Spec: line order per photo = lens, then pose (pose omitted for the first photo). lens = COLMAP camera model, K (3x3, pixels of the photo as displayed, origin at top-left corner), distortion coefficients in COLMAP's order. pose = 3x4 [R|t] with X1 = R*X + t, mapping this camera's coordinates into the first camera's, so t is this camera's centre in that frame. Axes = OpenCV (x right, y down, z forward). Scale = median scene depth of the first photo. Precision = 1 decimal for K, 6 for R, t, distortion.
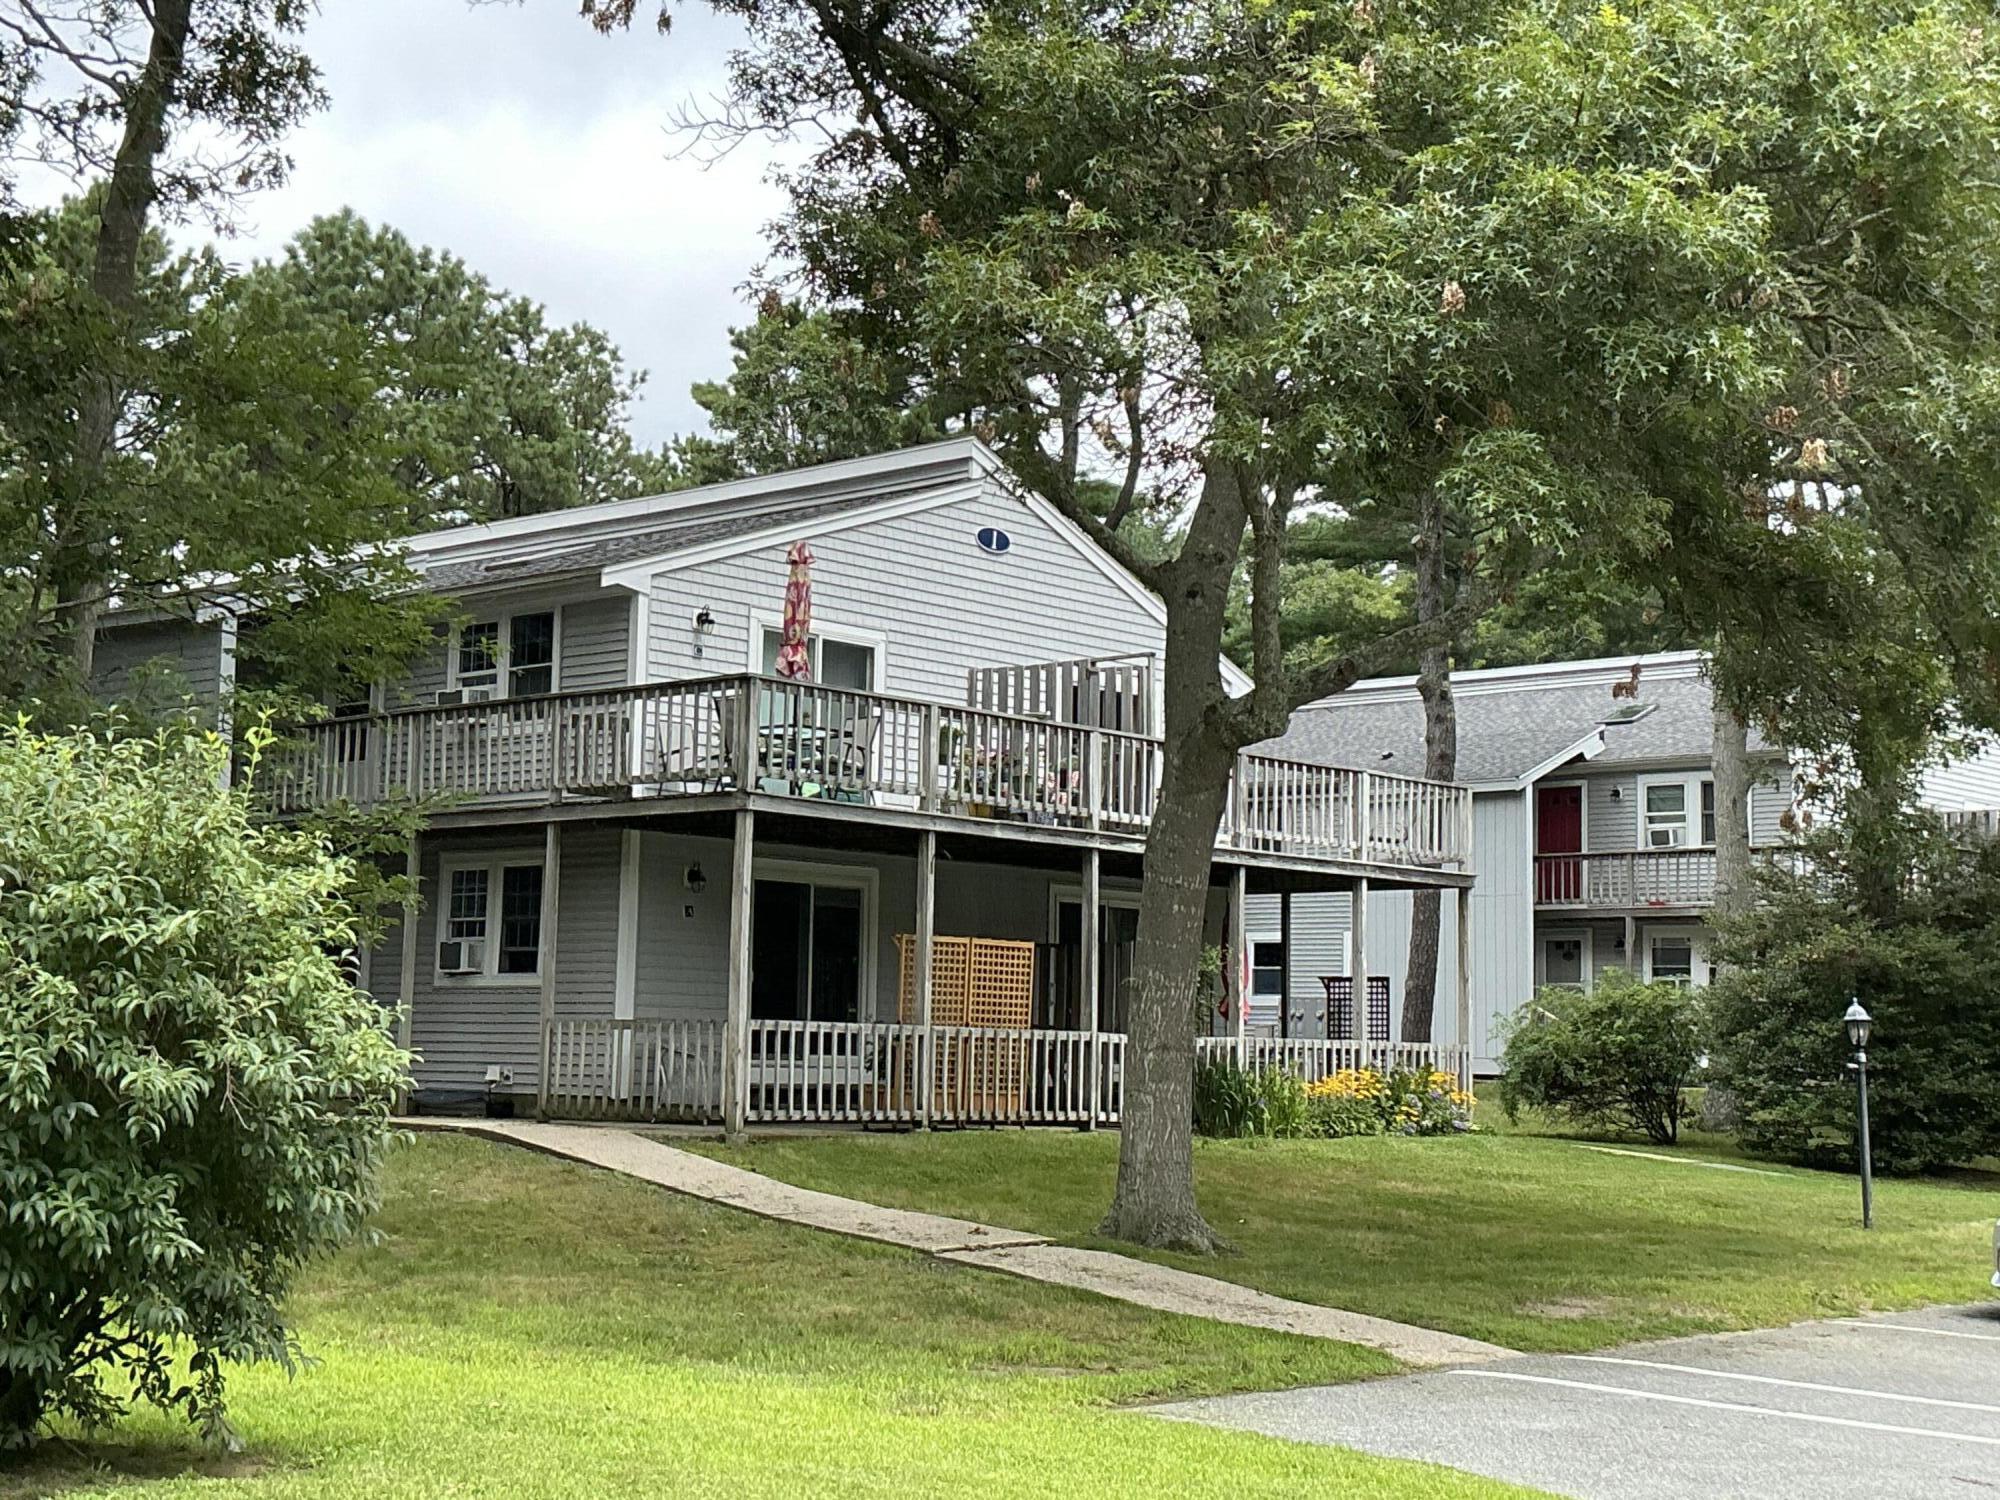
lens RADIAL K [[2639.7, 0, 1000.0], [0, 2639.7, 750.0], [0, 0, 1]] dist [-0.003142, -0.000397]
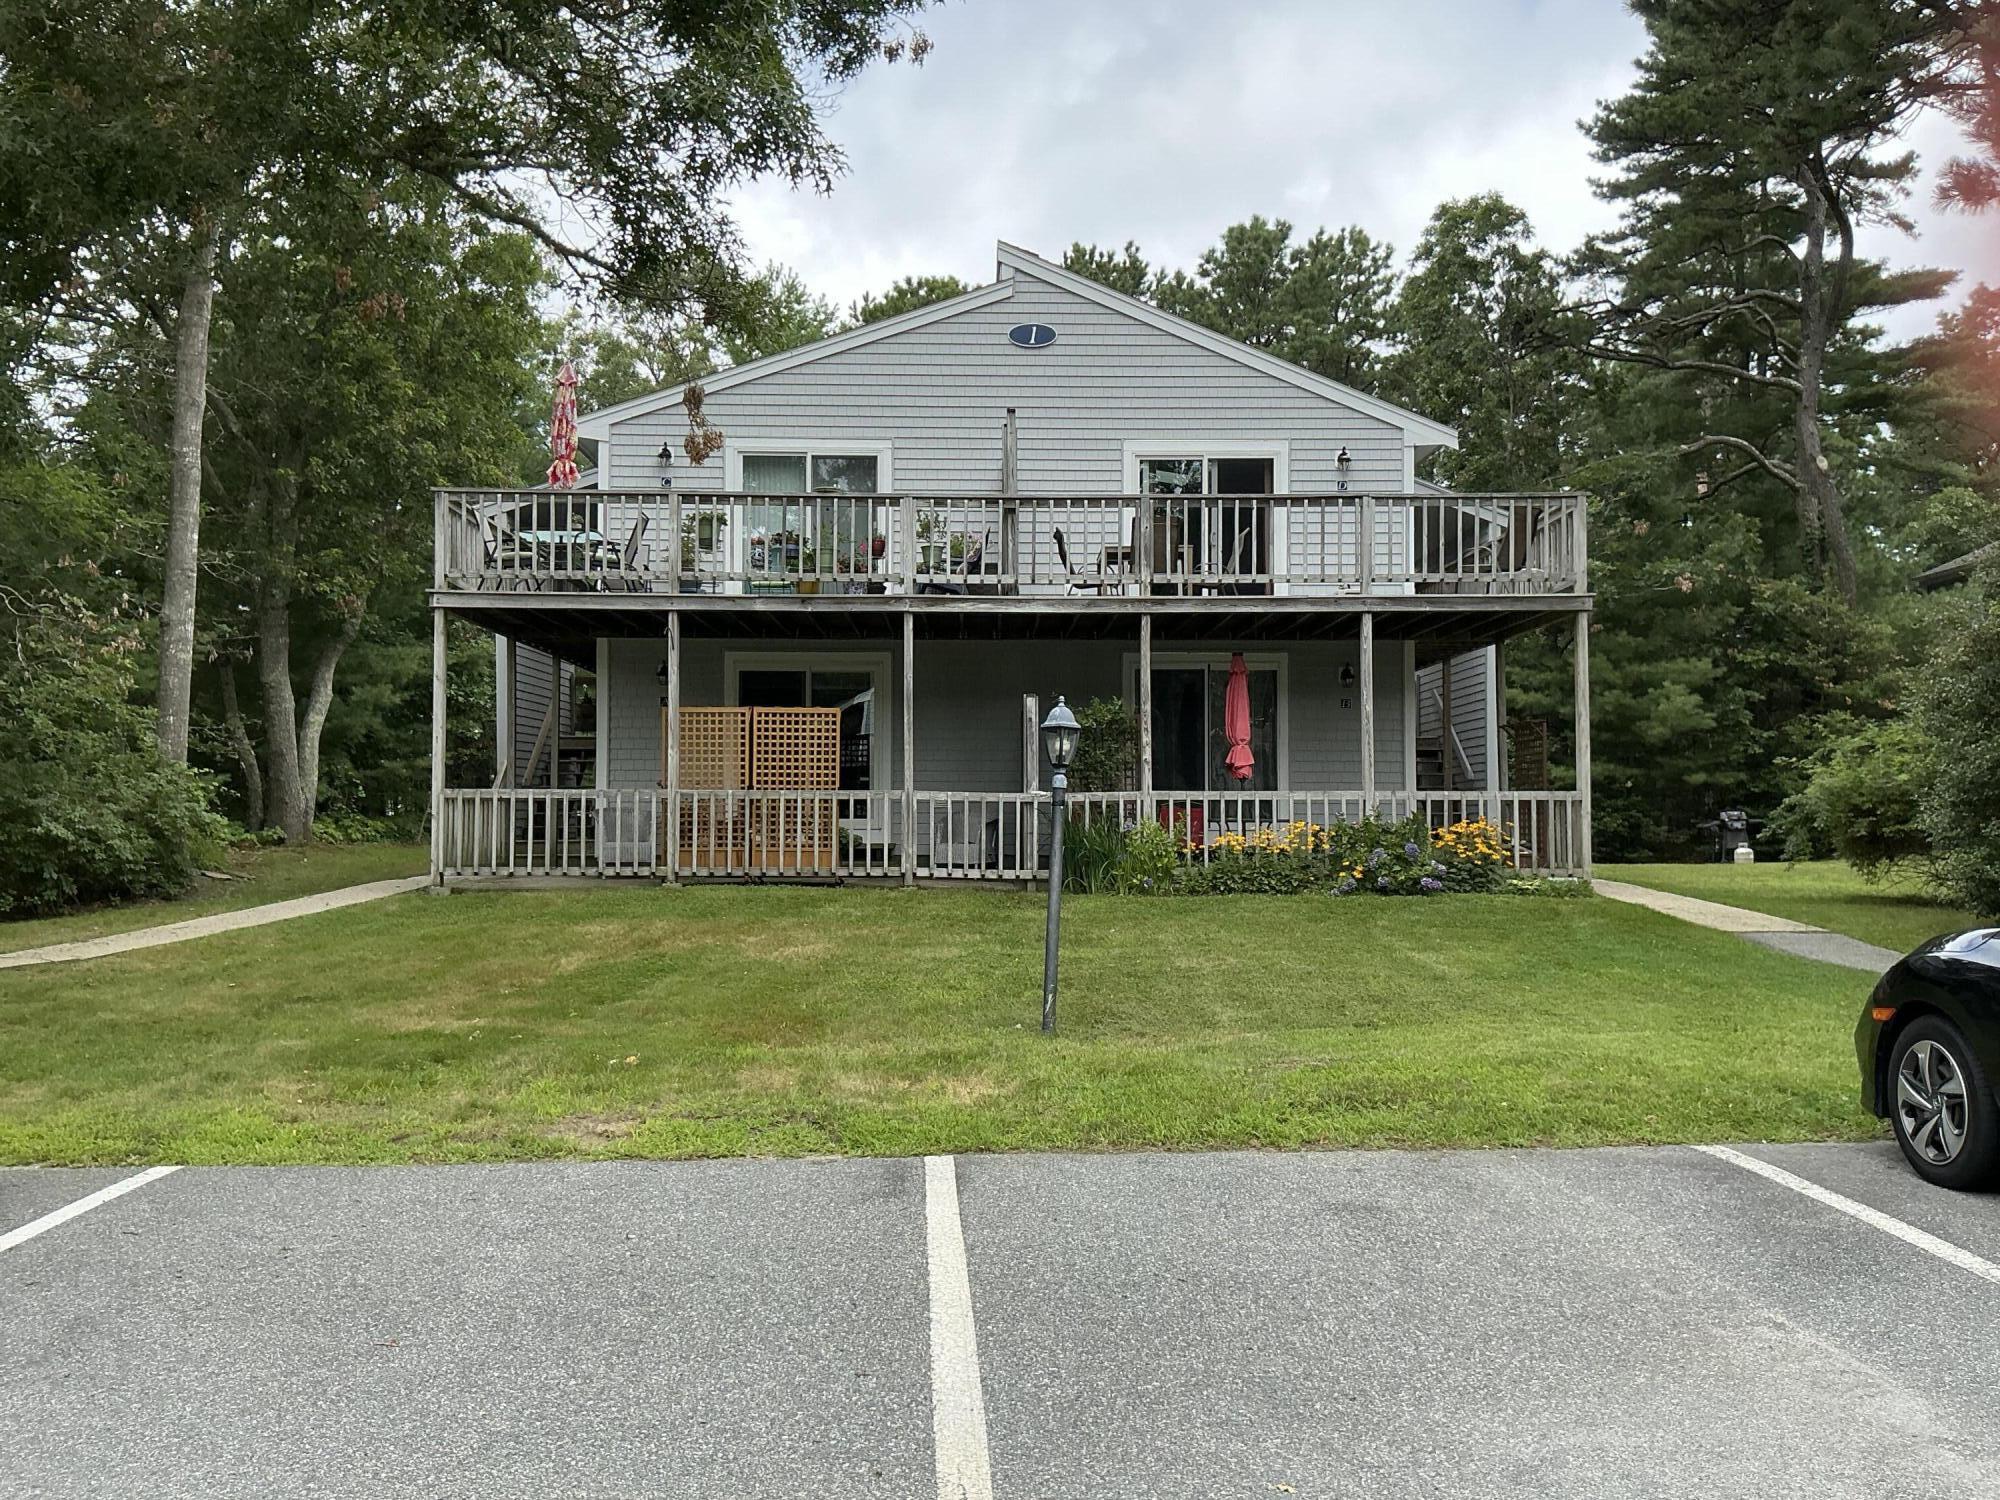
lens RADIAL K [[1642.1, 0, 1000.0], [0, 1642.1, 750.0], [0, 0, 1]] dist [0.112247, -0.194876]
pose [[0.705057, -0.052213, -0.707226, 0.477951], [0.097518, 0.994950, 0.023764, 0.074020], [0.702414, -0.085722, 0.706588, 0.534814]]
